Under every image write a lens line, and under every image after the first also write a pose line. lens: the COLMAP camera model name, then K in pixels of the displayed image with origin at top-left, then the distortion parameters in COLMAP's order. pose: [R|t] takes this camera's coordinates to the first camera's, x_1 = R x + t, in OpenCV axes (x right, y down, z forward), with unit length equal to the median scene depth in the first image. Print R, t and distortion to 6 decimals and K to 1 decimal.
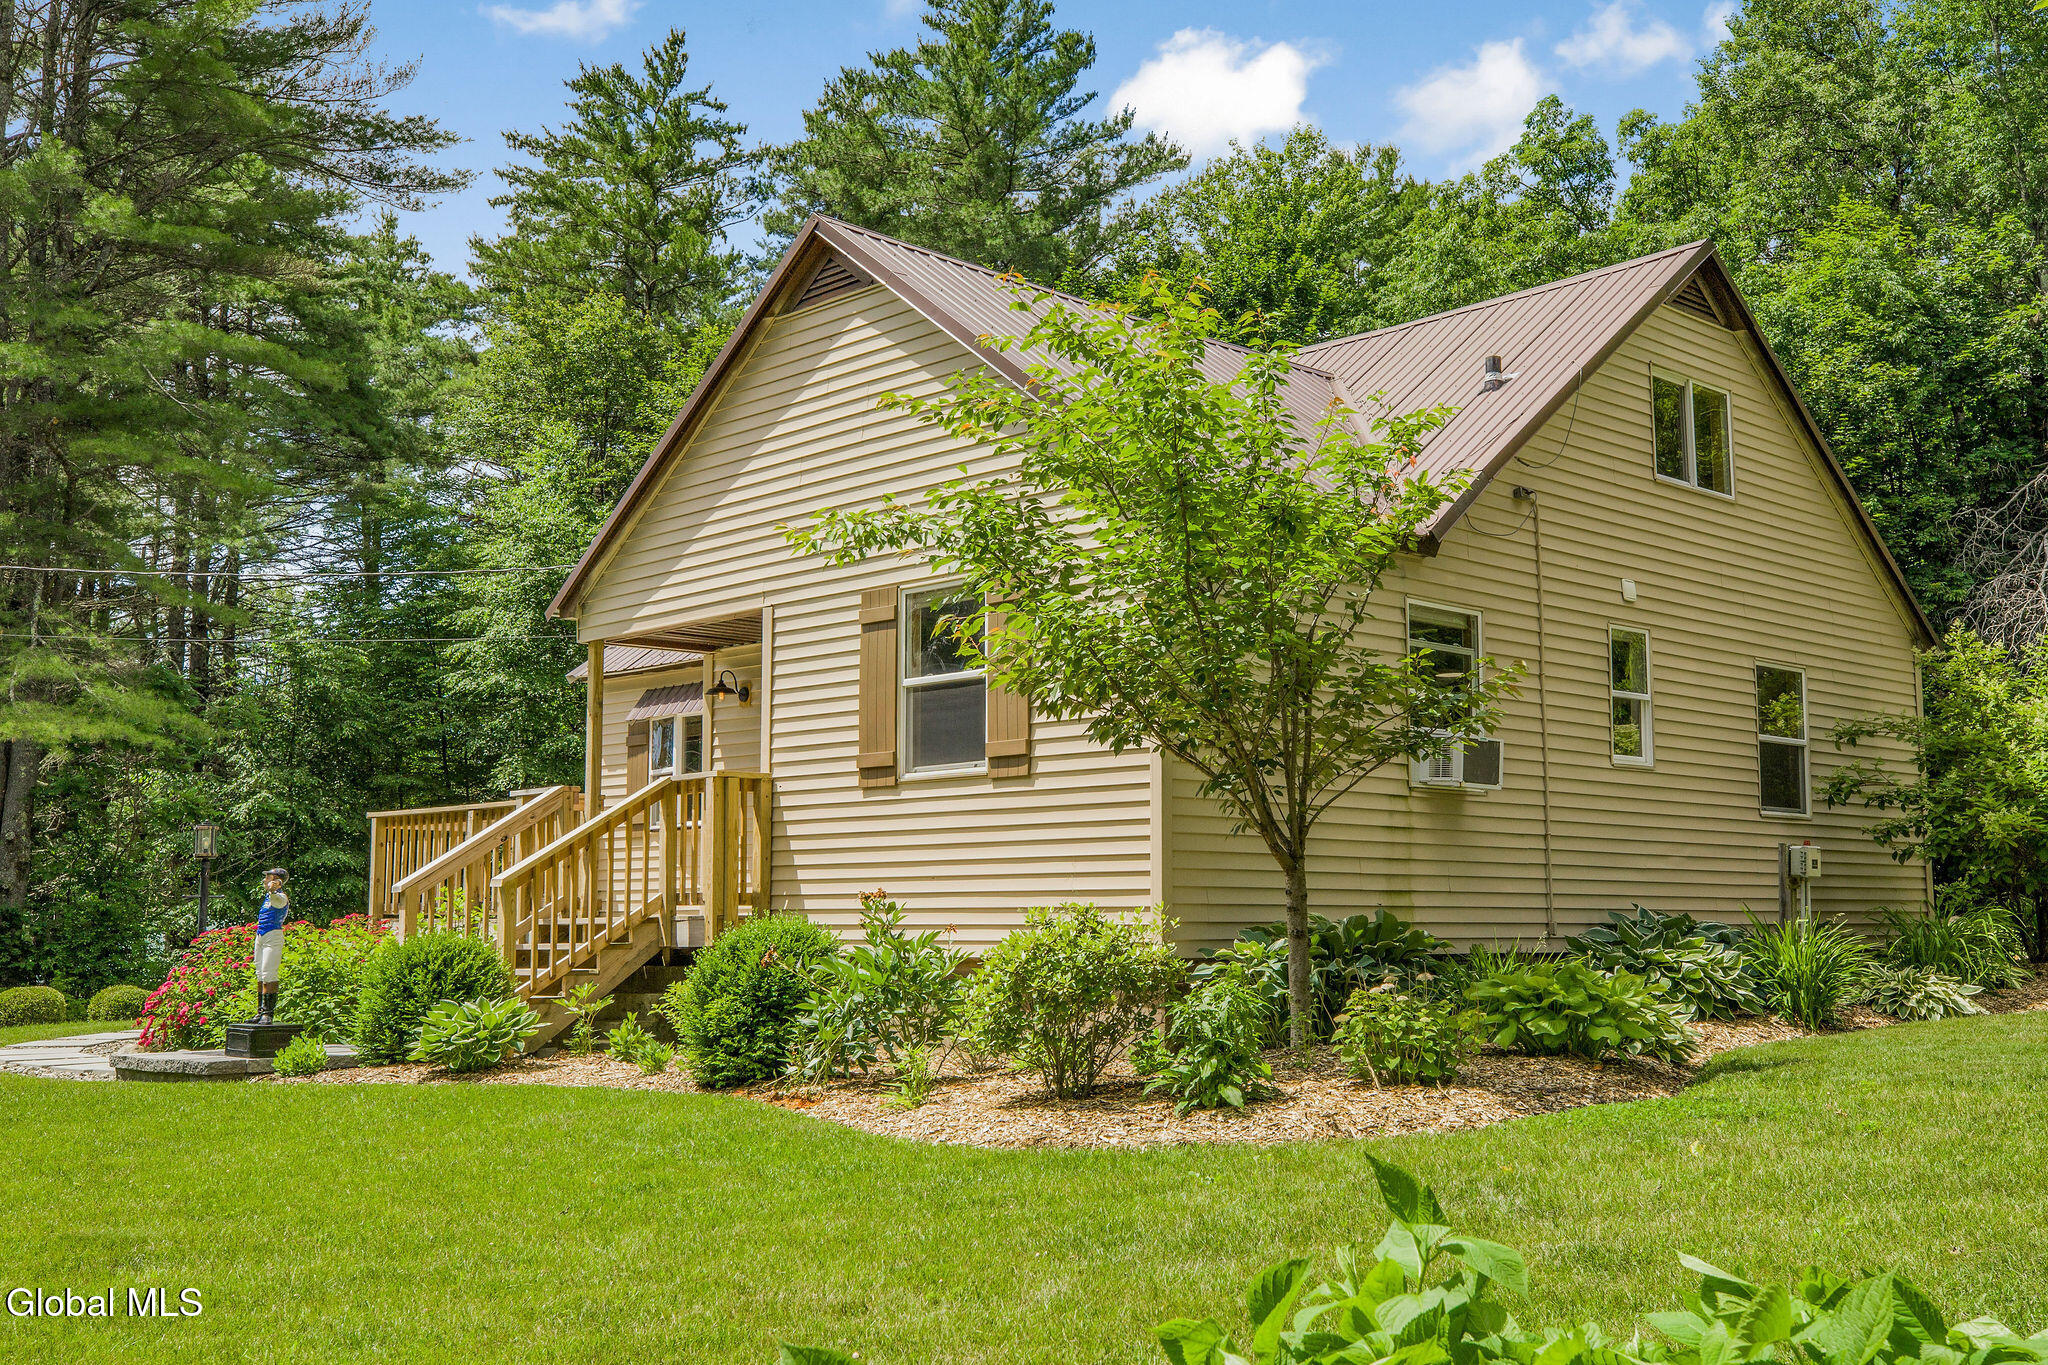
lens RADIAL K [[2101.4, 0, 1024.0], [0, 2101.4, 682.5], [0, 0, 1]] dist [-0.000090, 0.002309]
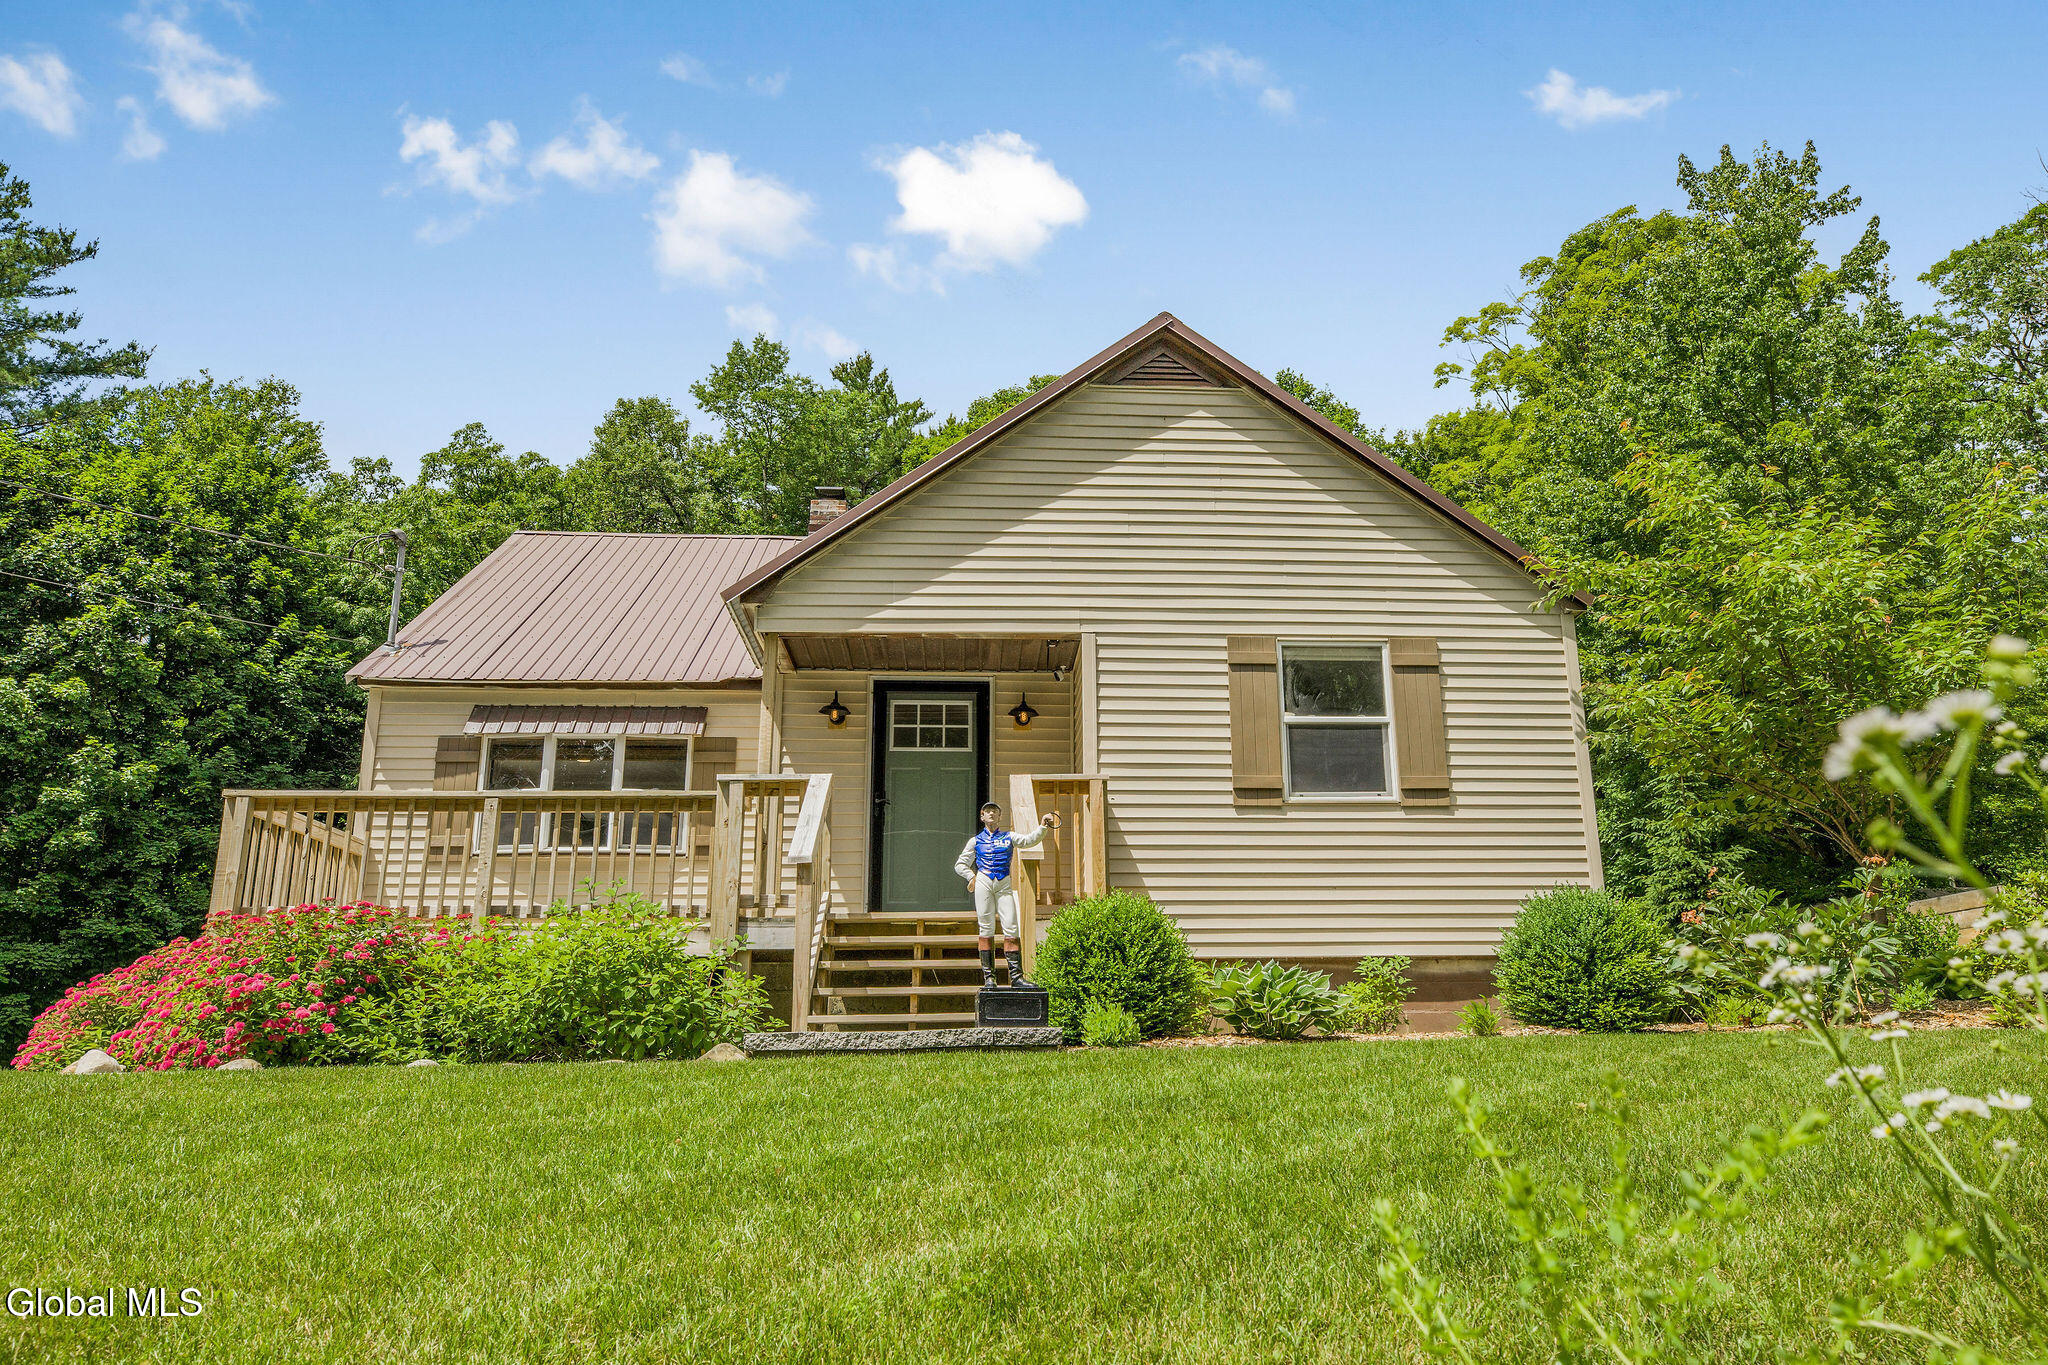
lens RADIAL K [[1413.2, 0, 1024.0], [0, 1413.2, 682.5], [0, 0, 1]] dist [-0.005116, -0.002879]
pose [[0.636520, 0.194264, 0.746394, -0.723318], [-0.077560, 0.978976, -0.188655, 0.136411], [-0.767350, 0.062192, 0.638205, 0.601174]]
